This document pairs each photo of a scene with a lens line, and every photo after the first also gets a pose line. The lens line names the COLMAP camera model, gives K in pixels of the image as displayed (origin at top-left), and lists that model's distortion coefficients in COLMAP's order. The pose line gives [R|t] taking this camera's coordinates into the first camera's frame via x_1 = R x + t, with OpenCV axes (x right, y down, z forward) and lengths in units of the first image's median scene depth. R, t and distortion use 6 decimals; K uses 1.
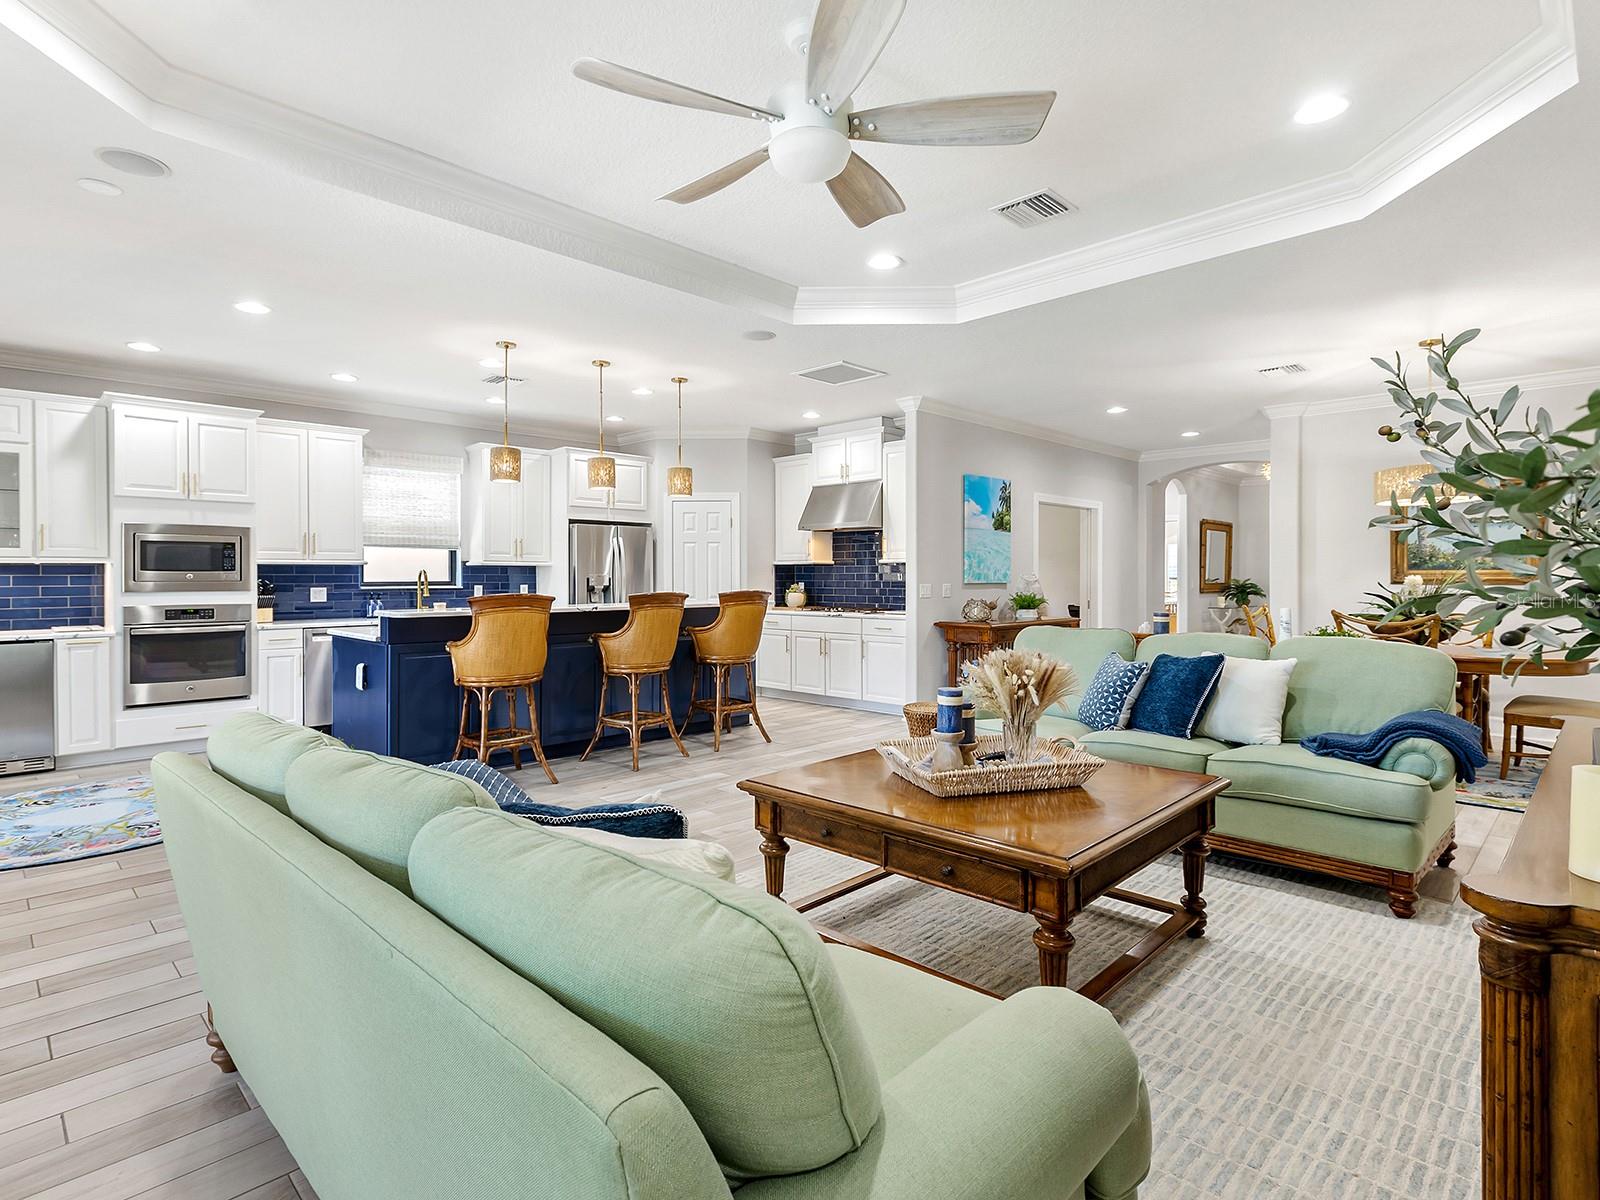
lens RADIAL K [[823.2, 0, 795.9], [0, 823.2, 579.4], [0, 0, 1]] dist [0.000221, 0.000222]
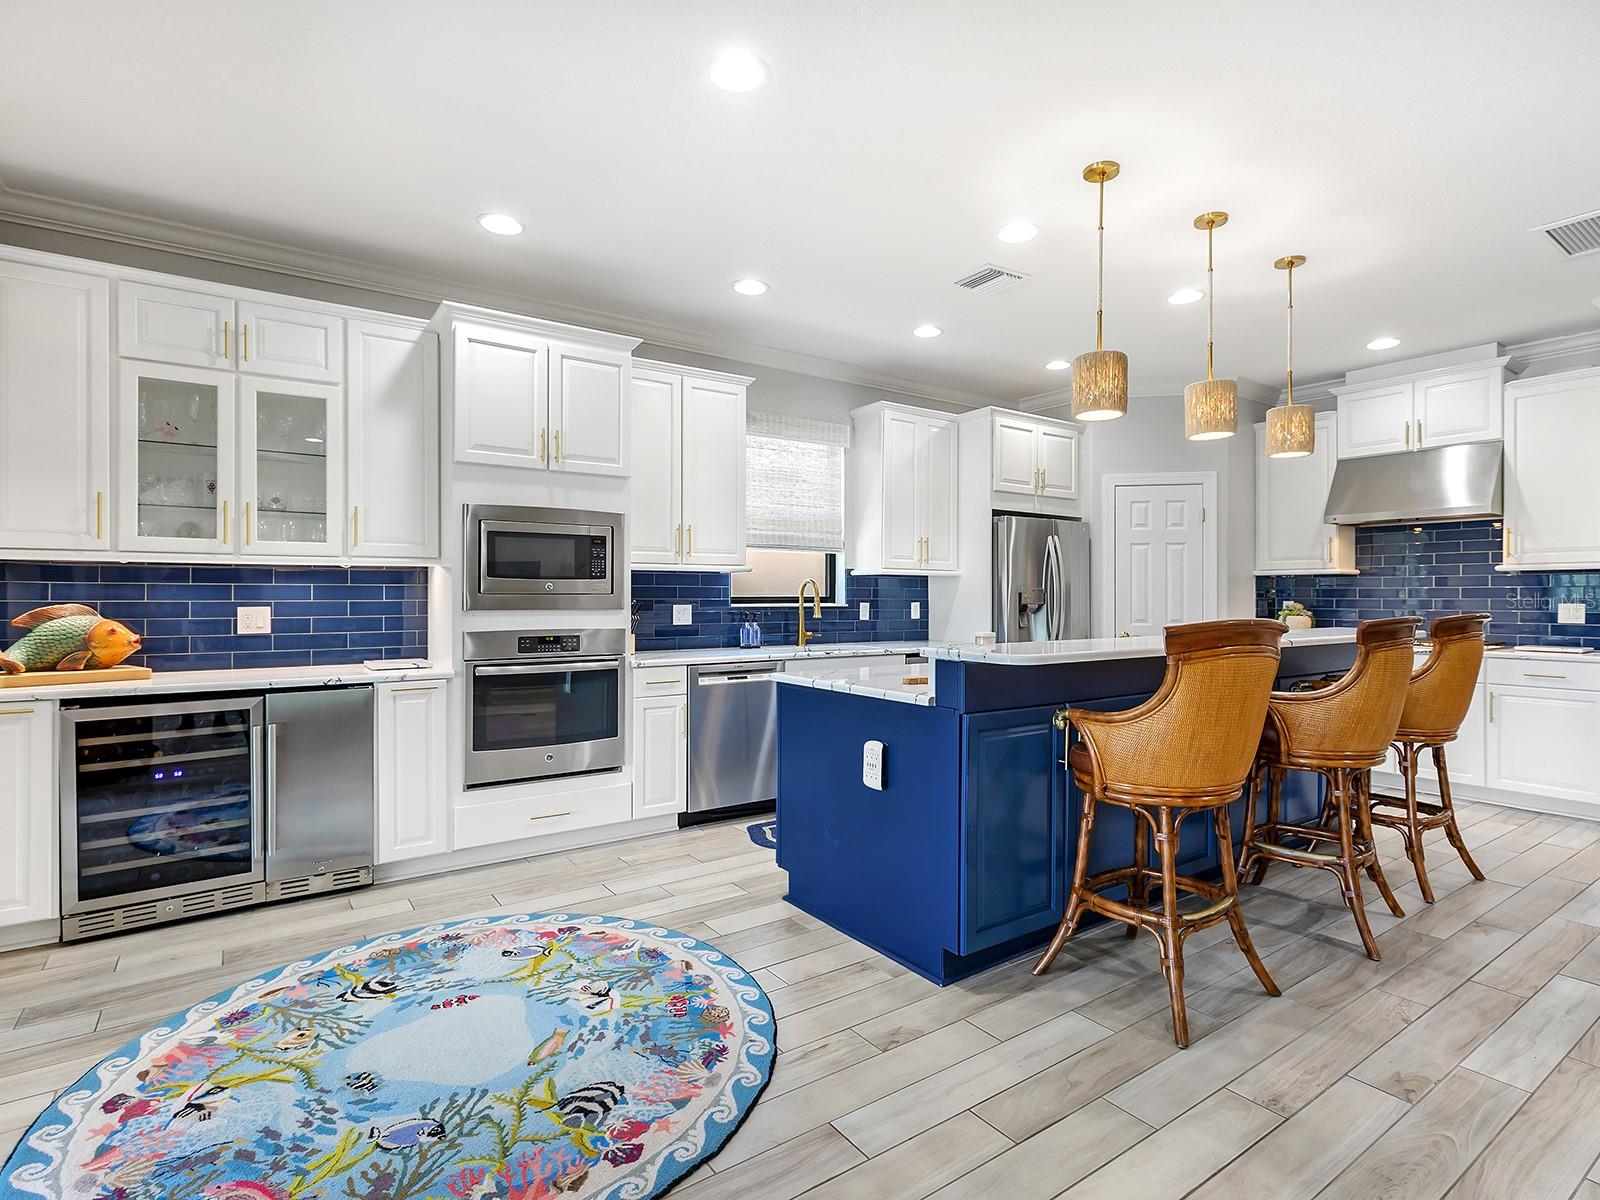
lens RADIAL K [[811.4, 0, 824.1], [0, 811.4, 596.0], [0, 0, 1]] dist [0.000734, 0.000159]
pose [[0.986986, 0.003551, -0.160769, -0.394247], [-0.004112, 0.999987, -0.003161, 0.004661], [0.160756, 0.003781, 0.986987, 0.374689]]
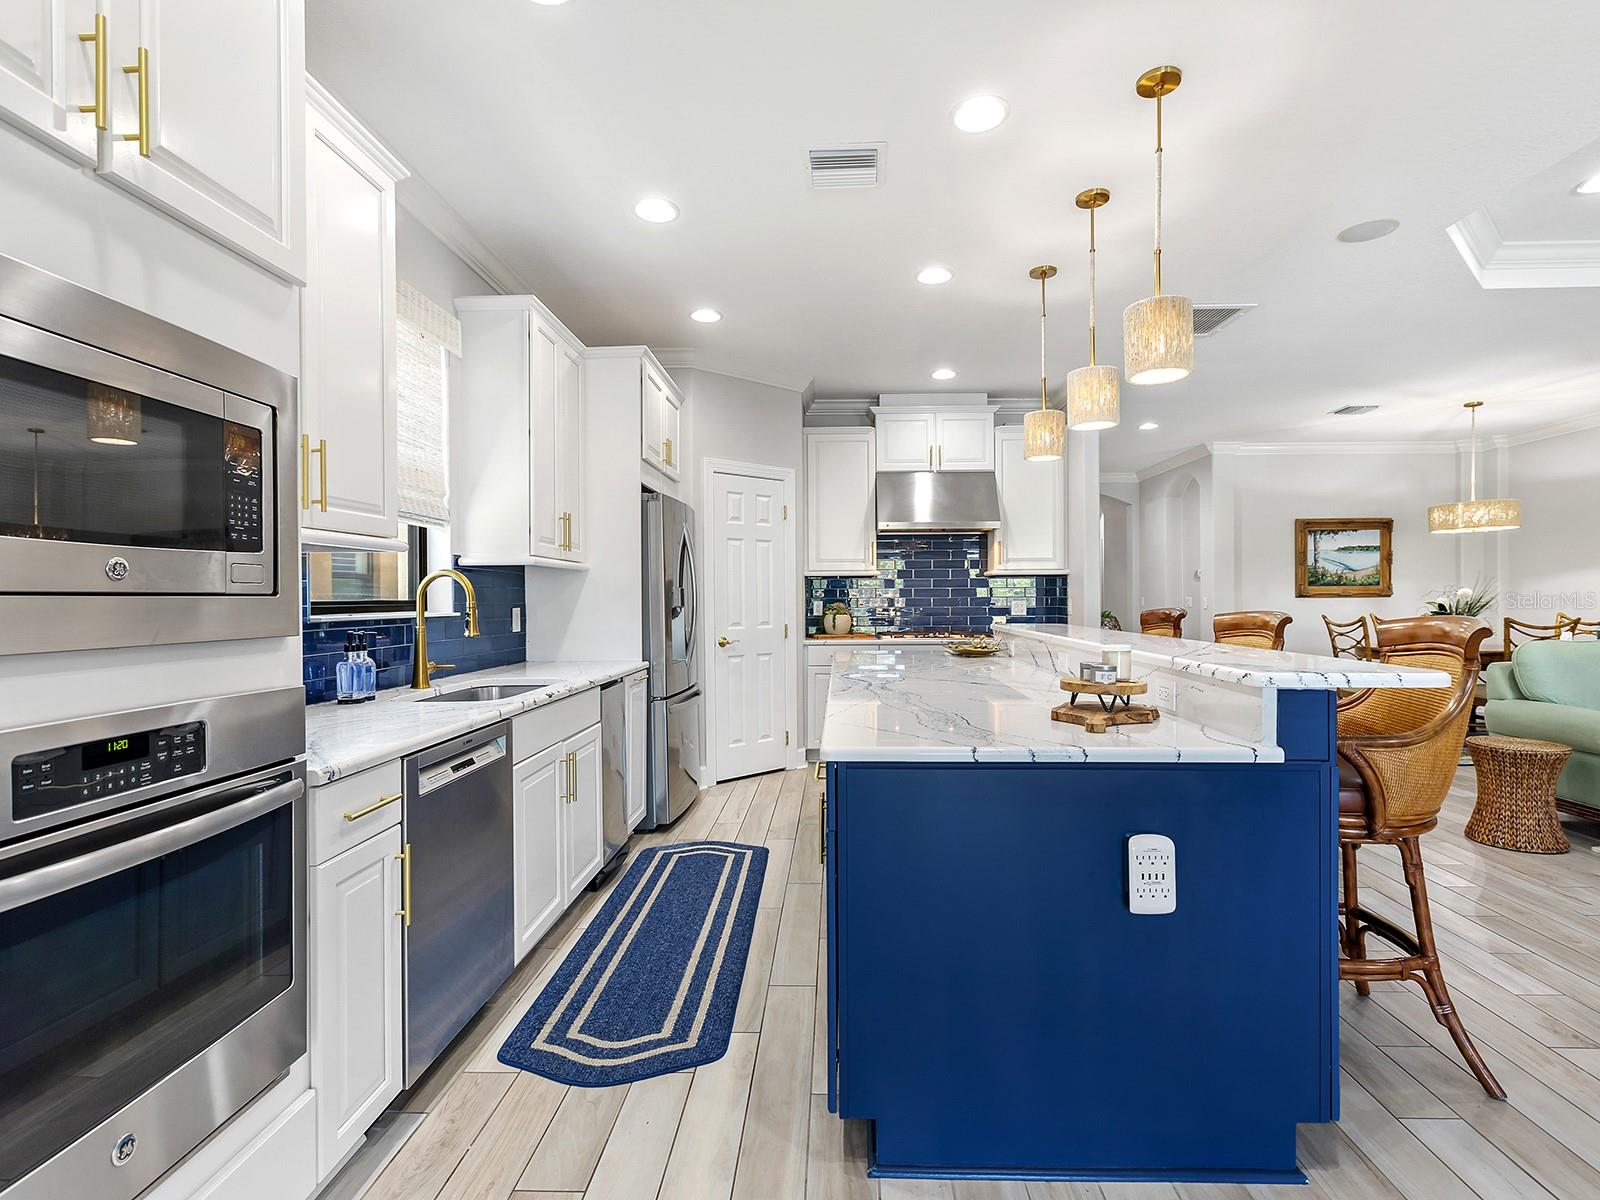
lens RADIAL K [[787.9, 0, 800.0], [0, 787.9, 600.0], [0, 0, 1]] dist [0.001742, -0.000094]
pose [[0.731026, -0.004672, 0.682334, -0.709590], [0.006897, 0.999976, -0.000543, 0.004577], [-0.682315, 0.005103, 0.731040, 0.717664]]
